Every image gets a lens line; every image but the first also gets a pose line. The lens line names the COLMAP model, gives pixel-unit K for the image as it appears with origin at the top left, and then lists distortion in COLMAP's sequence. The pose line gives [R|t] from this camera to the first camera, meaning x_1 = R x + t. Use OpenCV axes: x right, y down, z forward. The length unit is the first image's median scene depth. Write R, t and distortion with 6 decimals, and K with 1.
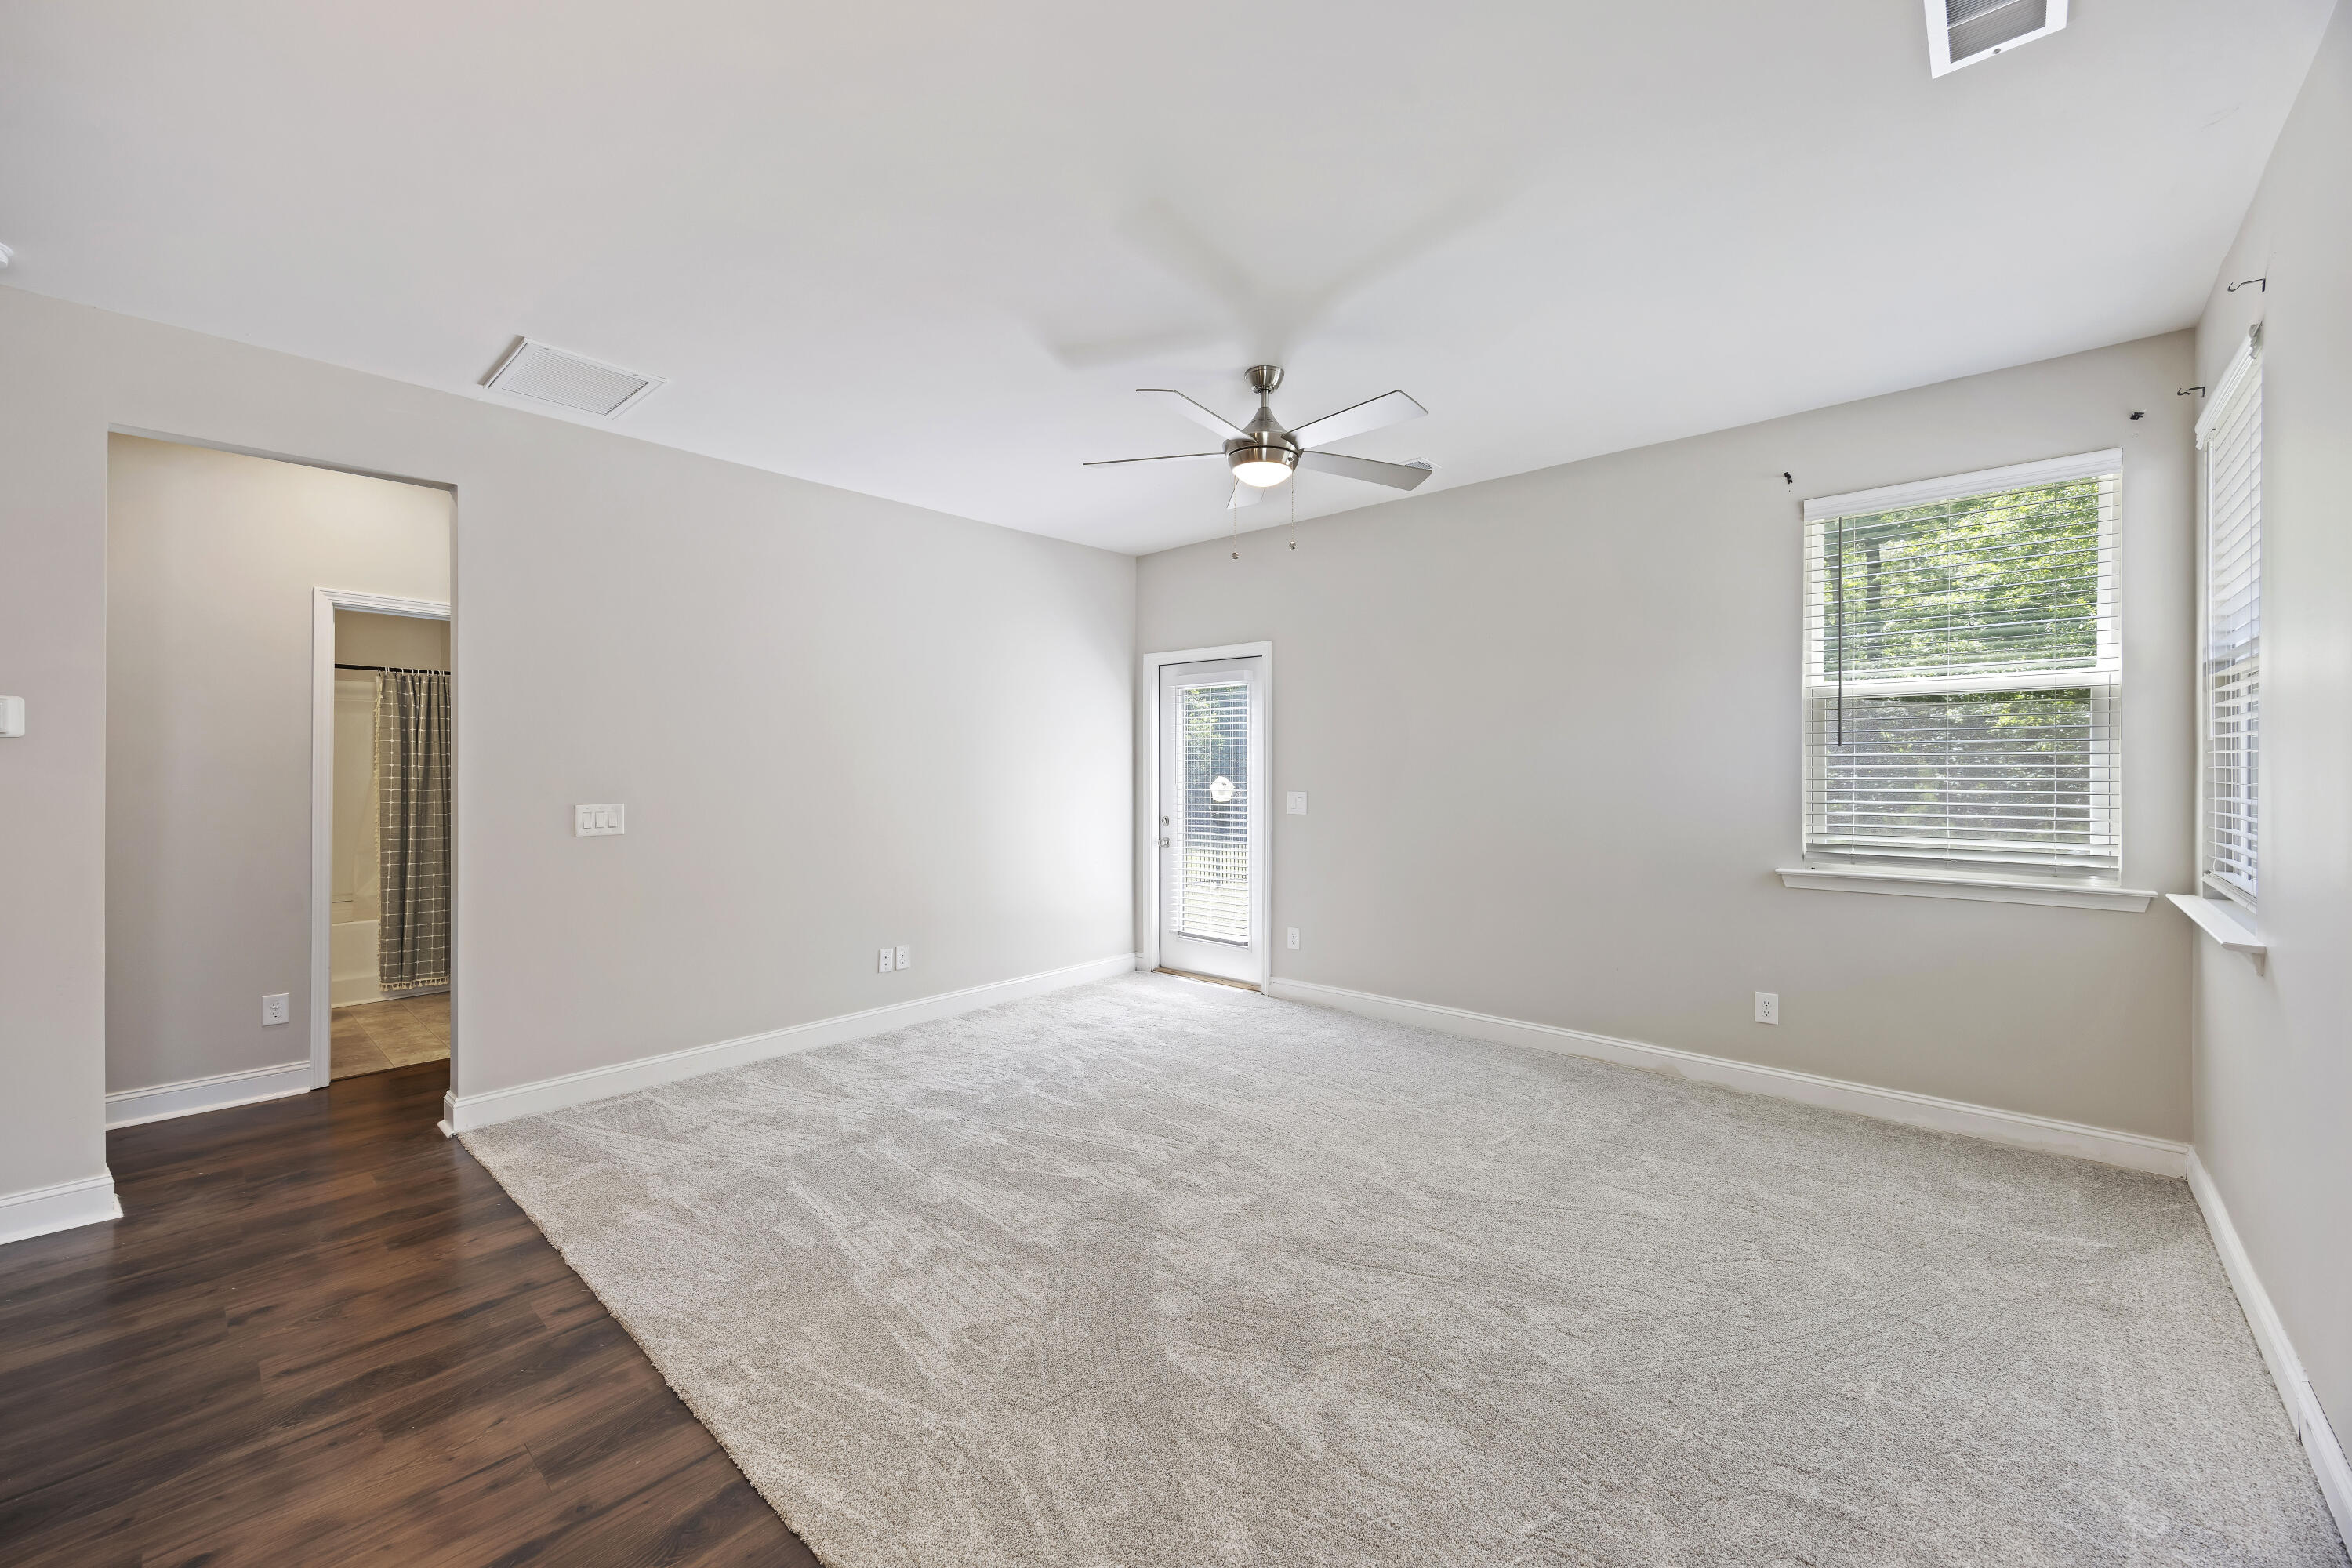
lens RADIAL K [[925.6, 0, 1167.9], [0, 925.6, 769.8], [0, 0, 1]] dist [0.001608, -0.000448]
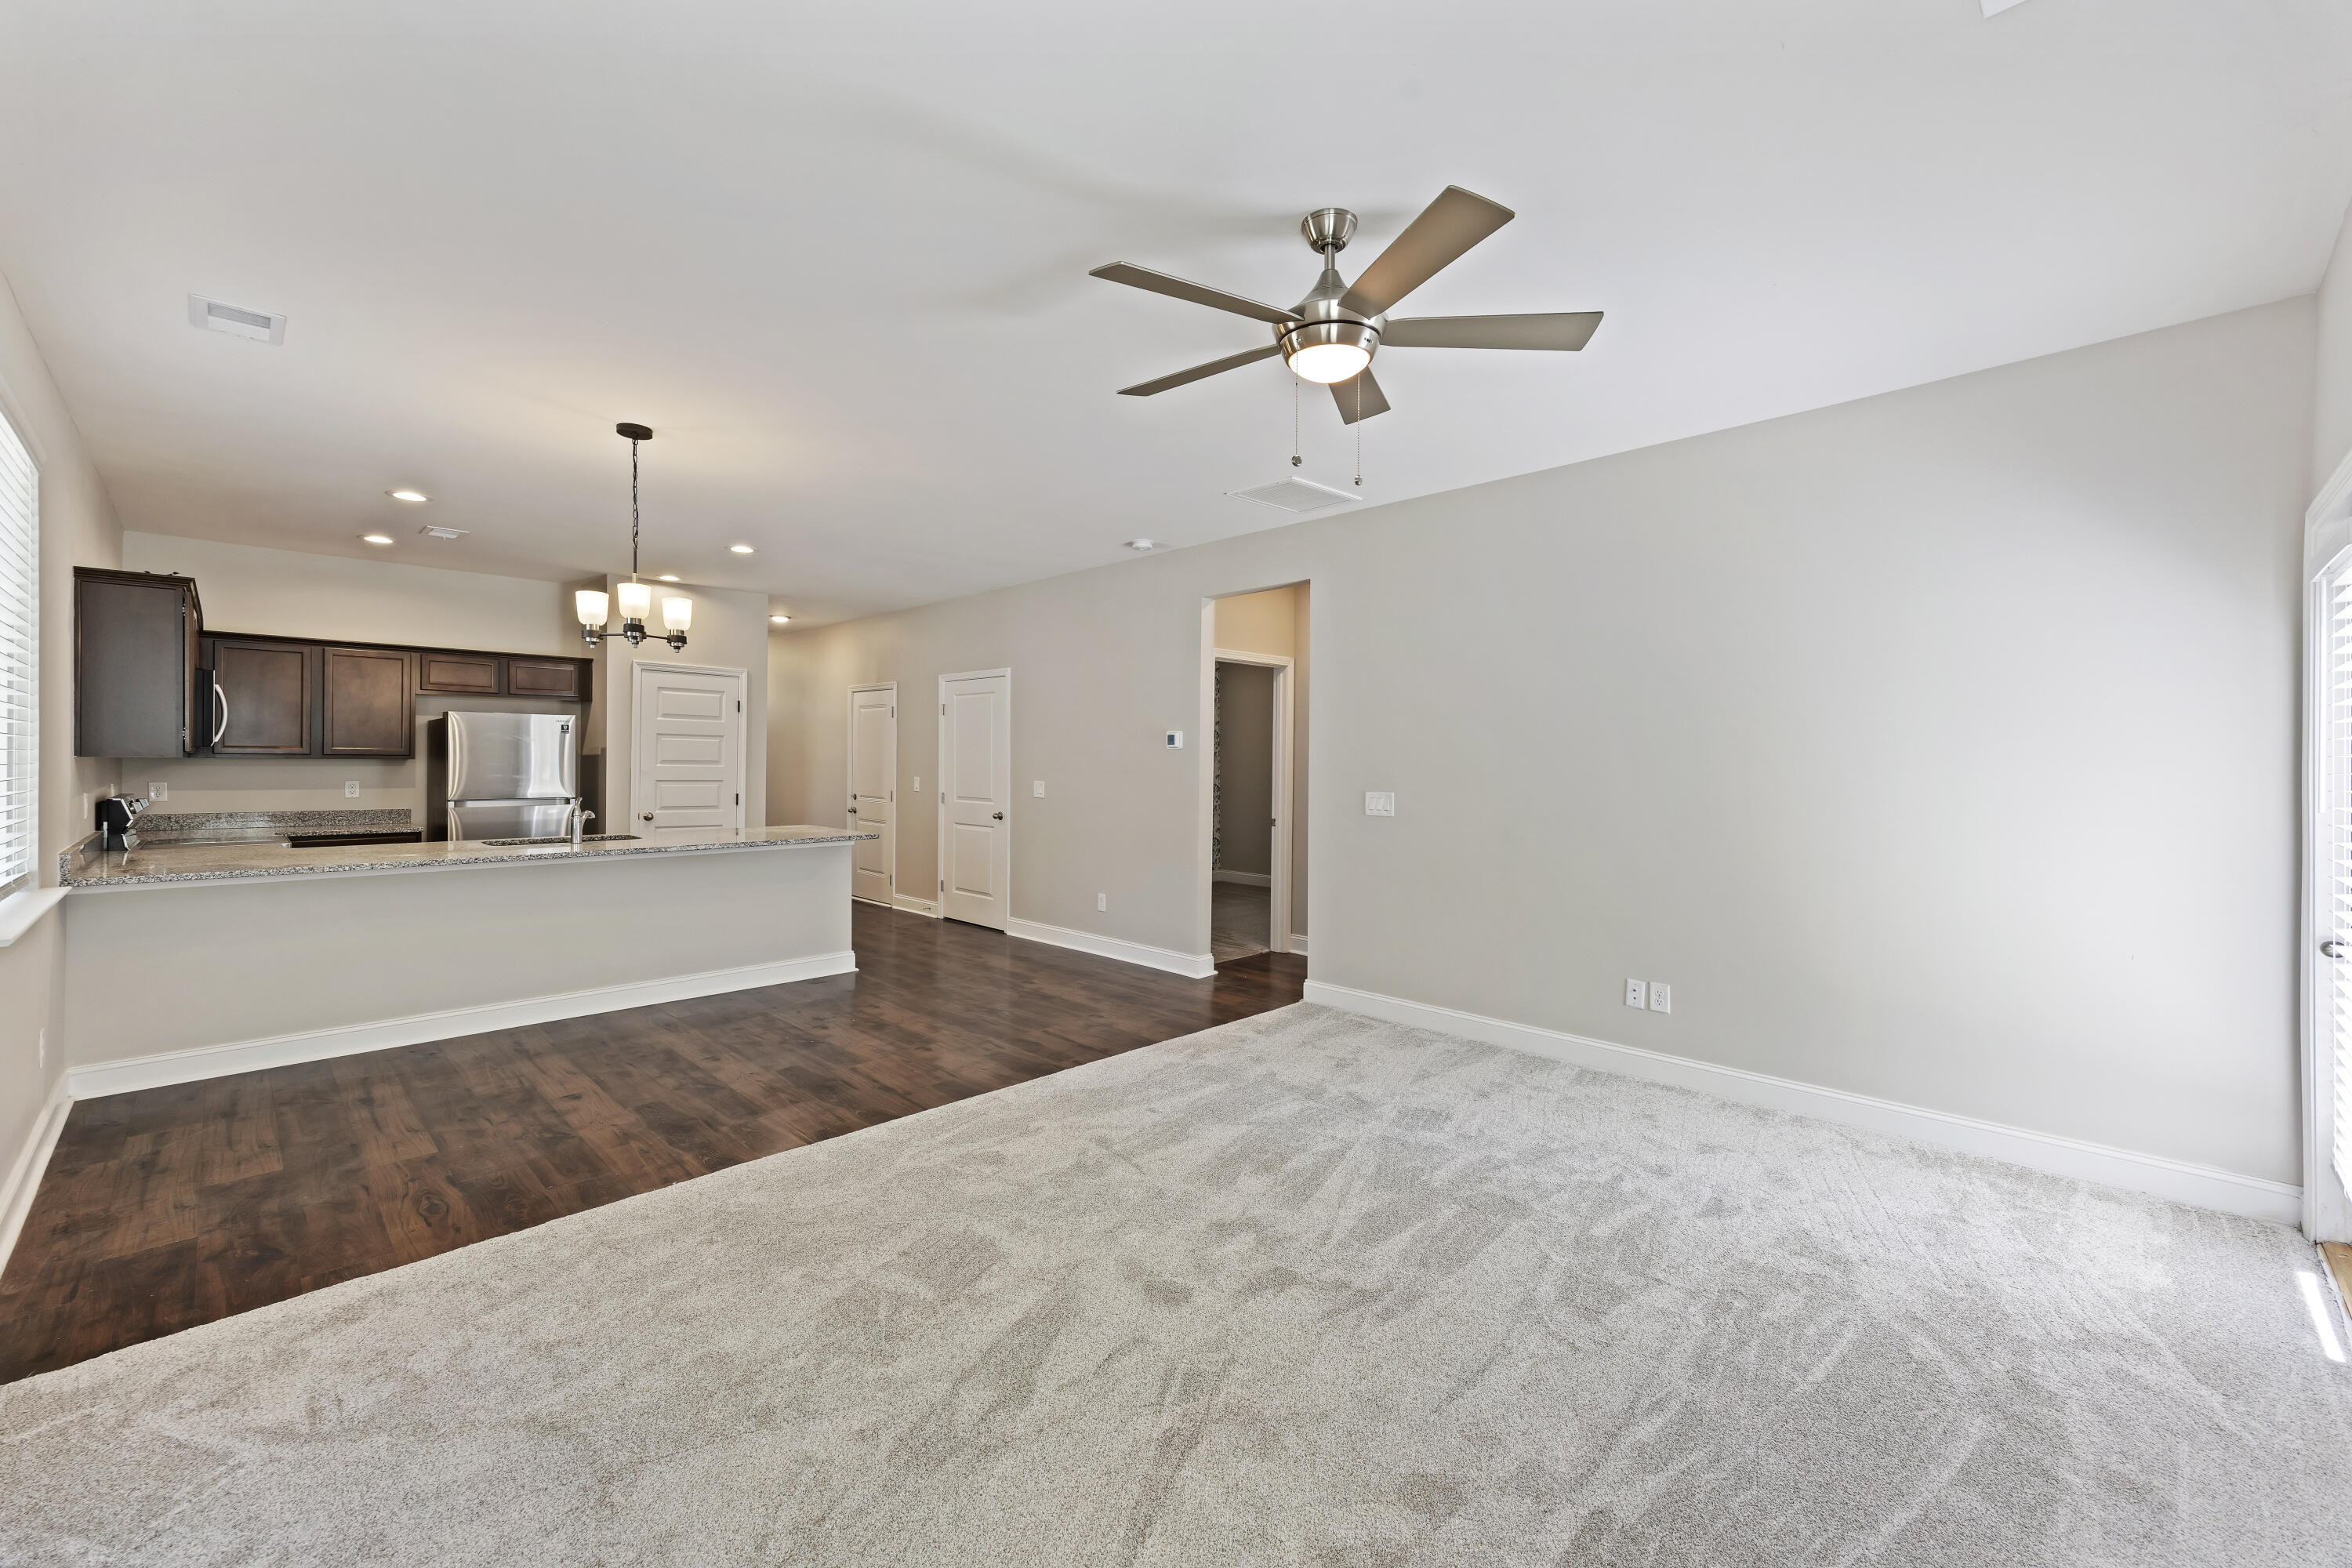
lens RADIAL K [[925.6, 0, 1196.0], [0, 925.6, 764.8], [0, 0, 1]] dist [0.001608, -0.000448]
pose [[-0.032394, 0.005233, -0.999461, 0.792007], [-0.009143, 0.999943, 0.005532, -0.007740], [0.999433, 0.009317, -0.032345, 0.885501]]
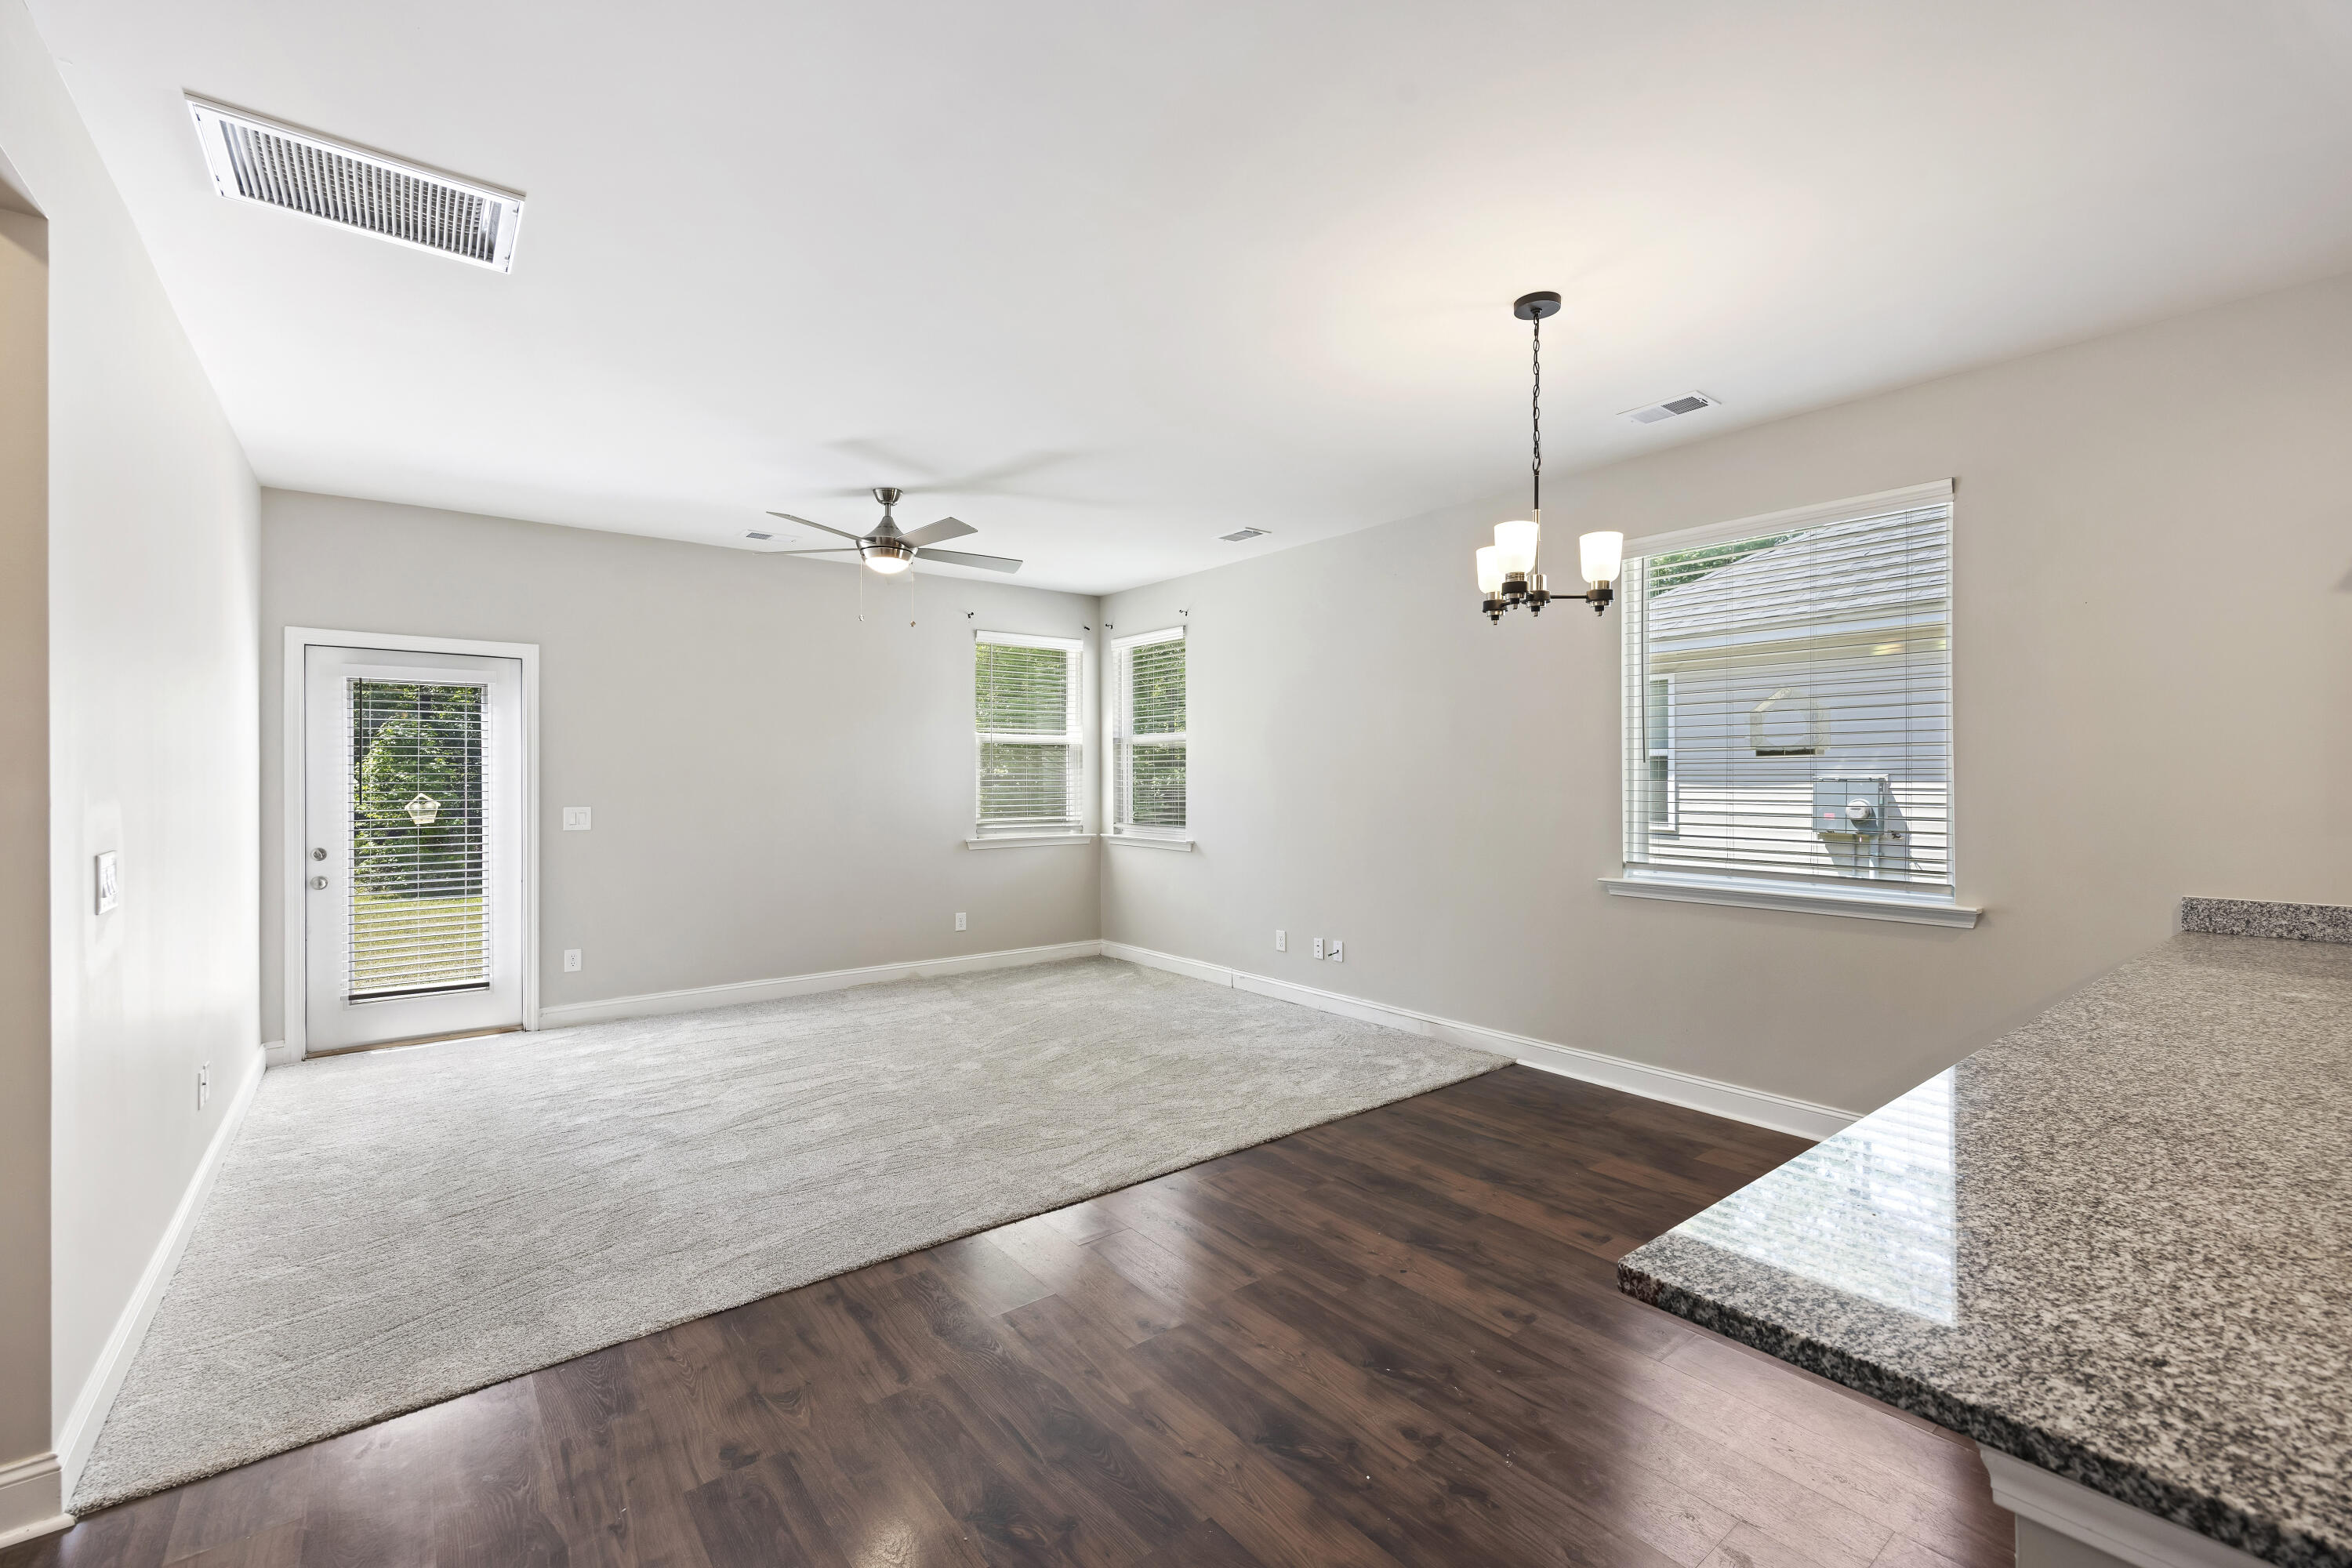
lens RADIAL K [[994.3, 0, 1181.2], [0, 994.3, 779.7], [0, 0, 1]] dist [-0.003211, 0.000139]
pose [[0.173750, -0.001928, 0.984788, -1.216114], [0.006322, 0.999980, 0.000842, -0.003232], [-0.984770, 0.006080, 0.173759, 0.312403]]
